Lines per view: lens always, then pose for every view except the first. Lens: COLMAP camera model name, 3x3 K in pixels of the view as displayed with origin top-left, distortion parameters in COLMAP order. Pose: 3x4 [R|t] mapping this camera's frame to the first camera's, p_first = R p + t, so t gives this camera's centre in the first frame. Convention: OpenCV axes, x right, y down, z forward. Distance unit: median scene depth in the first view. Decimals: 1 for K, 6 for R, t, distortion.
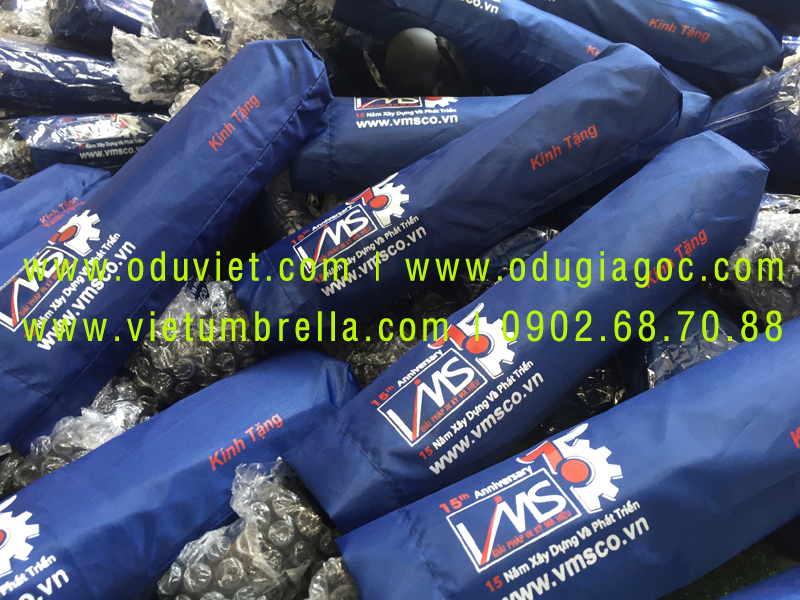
lens RADIAL K [[684.8, 0, 402.3], [0, 684.8, 300.9], [0, 0, 1]] dist [0.027980, -0.046140]
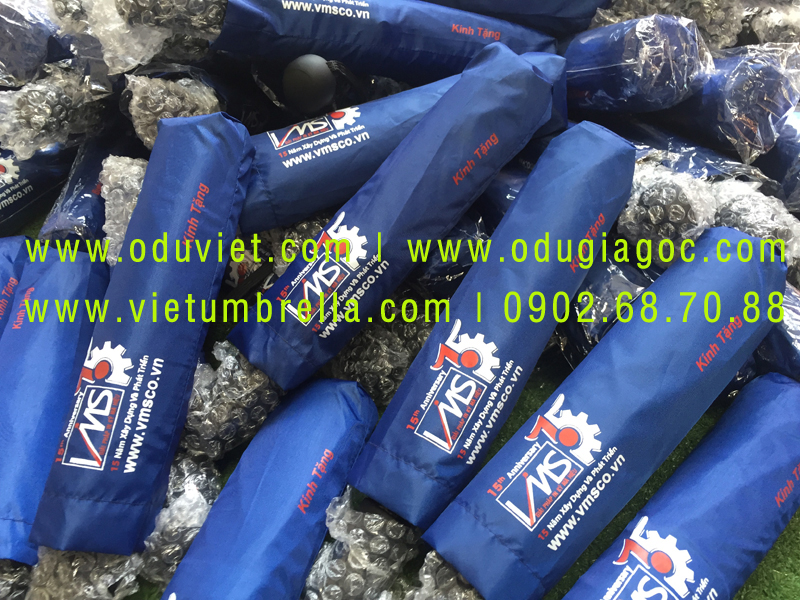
lens RADIAL K [[684.8, 0, 403.9], [0, 684.8, 296.5], [0, 0, 1]] dist [0.027980, -0.046140]
pose [[0.939082, -0.302945, 0.162323, -0.187685], [0.259148, 0.934360, 0.244568, -0.408658], [-0.225759, -0.187604, 0.955949, -0.202408]]
